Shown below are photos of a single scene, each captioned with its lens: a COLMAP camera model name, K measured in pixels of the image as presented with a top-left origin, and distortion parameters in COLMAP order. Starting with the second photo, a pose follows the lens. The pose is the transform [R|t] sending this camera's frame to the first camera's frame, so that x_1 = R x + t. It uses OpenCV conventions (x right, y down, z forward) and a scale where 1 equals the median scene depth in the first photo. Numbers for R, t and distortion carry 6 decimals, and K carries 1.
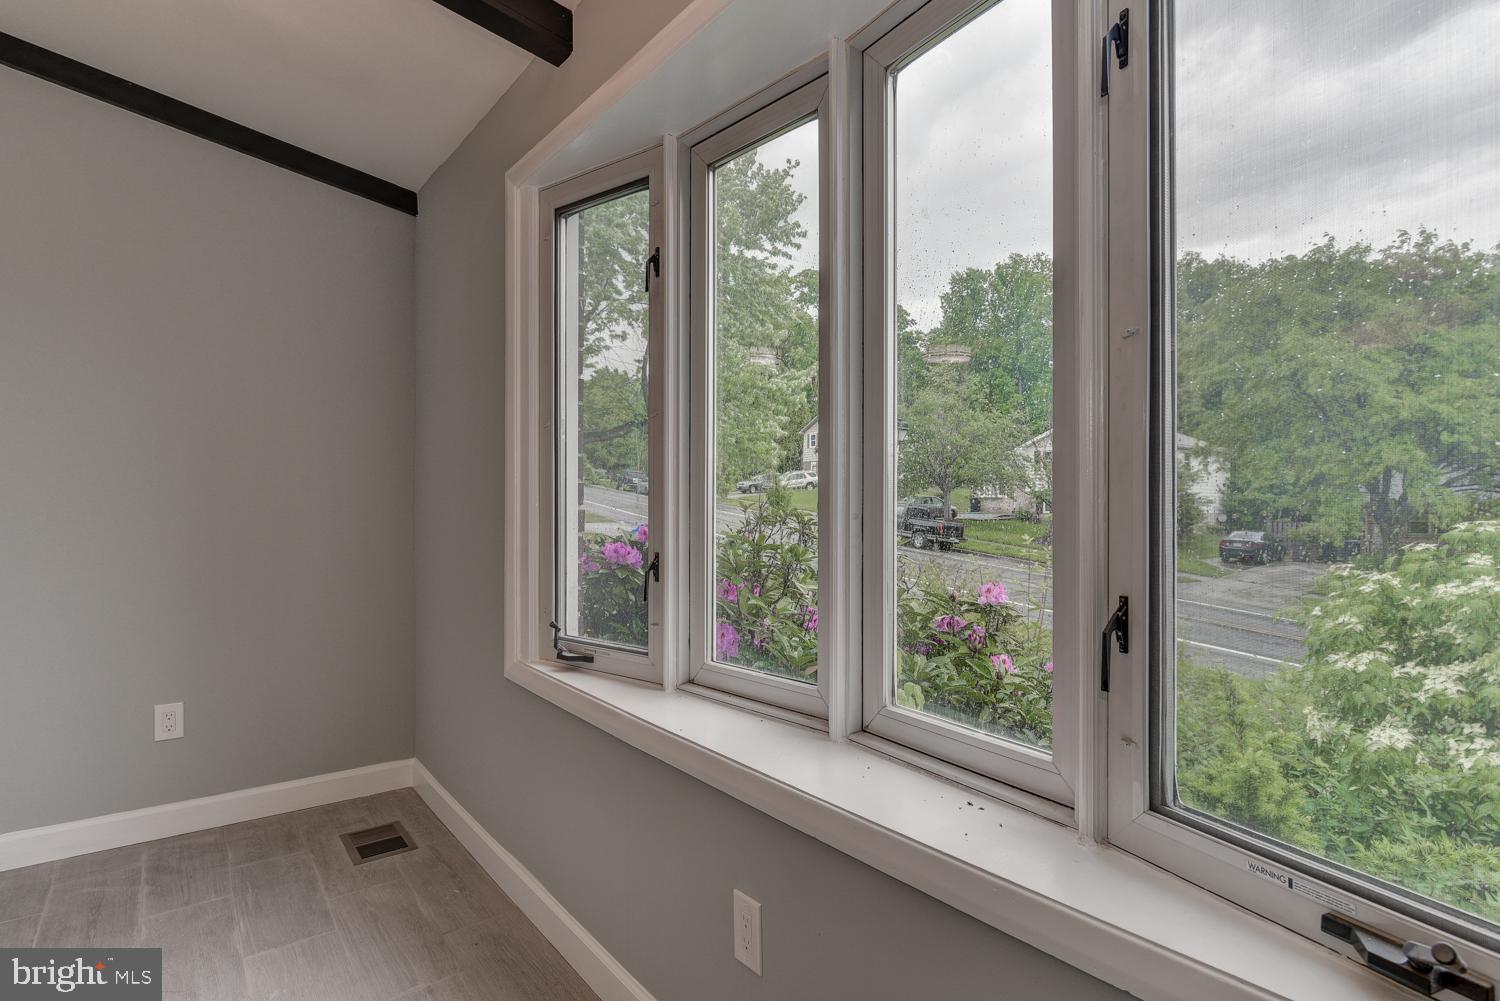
lens RADIAL K [[781.2, 0, 794.8], [0, 781.2, 508.4], [0, 0, 1]] dist [-0.011148, -0.000495]
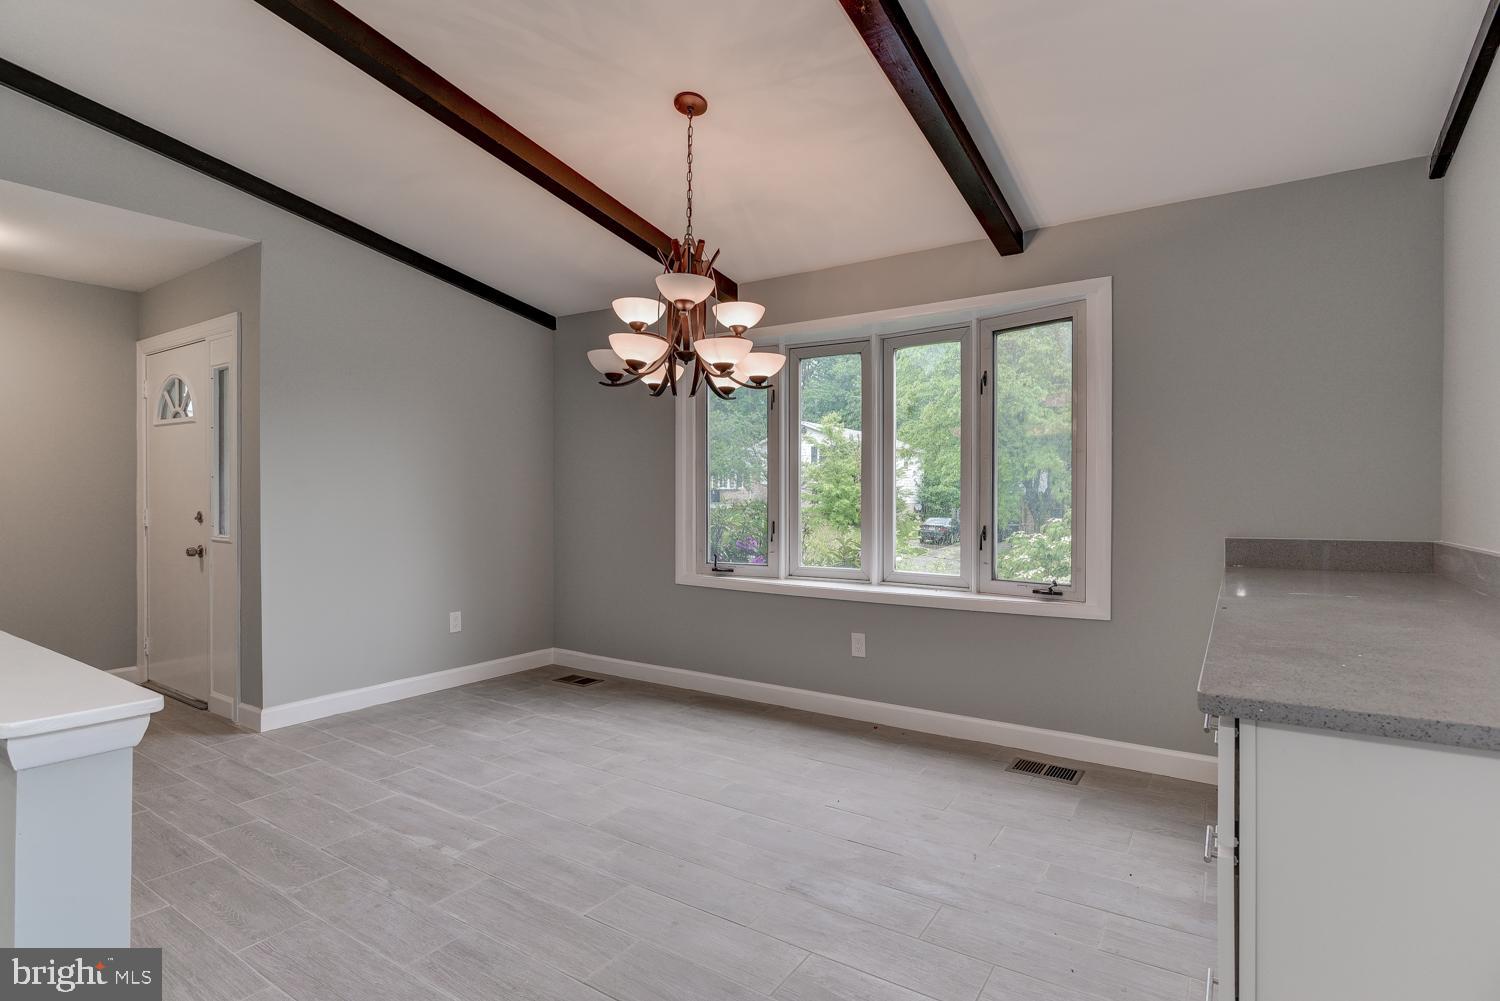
lens RADIAL K [[739.5, 0, 742.2], [0, 739.5, 502.7], [0, 0, 1]] dist [-0.011969, 0.001539]
pose [[0.963105, -0.000434, 0.269125, -0.074030], [-0.001002, 0.999986, 0.005196, -0.000875], [-0.269123, -0.005273, 0.963091, -0.094483]]
